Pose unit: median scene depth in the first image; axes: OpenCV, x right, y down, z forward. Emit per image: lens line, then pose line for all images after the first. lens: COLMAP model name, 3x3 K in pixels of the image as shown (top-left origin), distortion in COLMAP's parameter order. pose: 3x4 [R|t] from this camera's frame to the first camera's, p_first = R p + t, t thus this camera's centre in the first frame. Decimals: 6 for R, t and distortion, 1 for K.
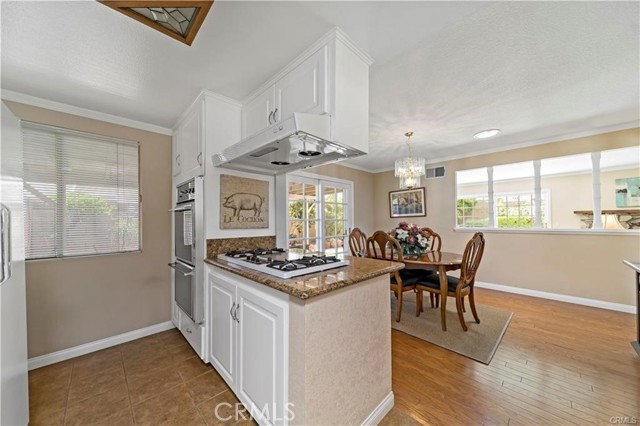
lens RADIAL K [[225.2, 0, 314.9], [0, 225.2, 216.9], [0, 0, 1]] dist [0.007248, -0.000868]
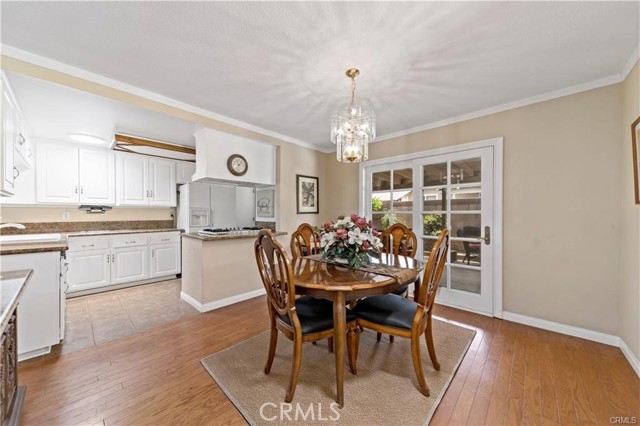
lens RADIAL K [[225.2, 0, 319.4], [0, 225.2, 216.3], [0, 0, 1]] dist [0.007248, -0.000868]
pose [[0.053690, 0.014405, -0.998454, 1.100508], [0.013124, 0.999799, 0.015130, 0.016047], [0.998471, -0.013916, 0.053490, 0.923845]]
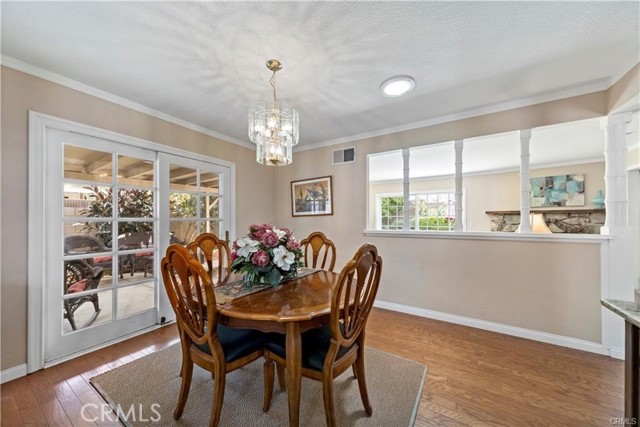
lens RADIAL K [[225.2, 0, 319.2], [0, 225.2, 220.3], [0, 0, 1]] dist [0.007248, -0.000868]
pose [[0.970628, 0.005018, 0.240533, 0.417694], [-0.008814, 0.999853, 0.014706, 0.005292], [-0.240424, -0.016394, 0.970529, 0.453332]]
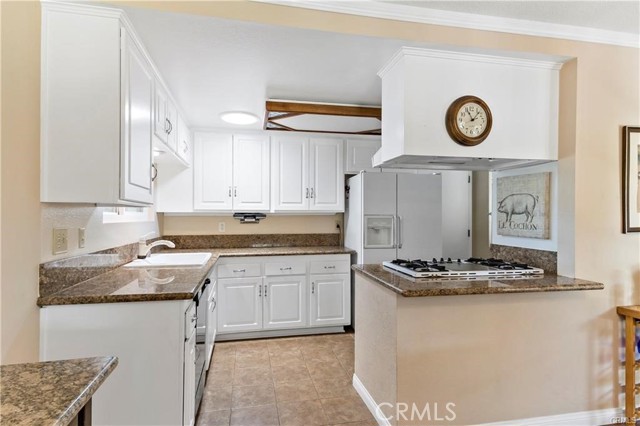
lens RADIAL K [[341.3, 0, 318.5], [0, 341.3, 214.7], [0, 0, 1]] dist [0.003555, 0.000119]
pose [[-0.540176, 0.000741, -0.841552, 0.776020], [0.011646, 0.999910, -0.006595, -0.019862], [0.841472, -0.013363, -0.540136, 0.717270]]
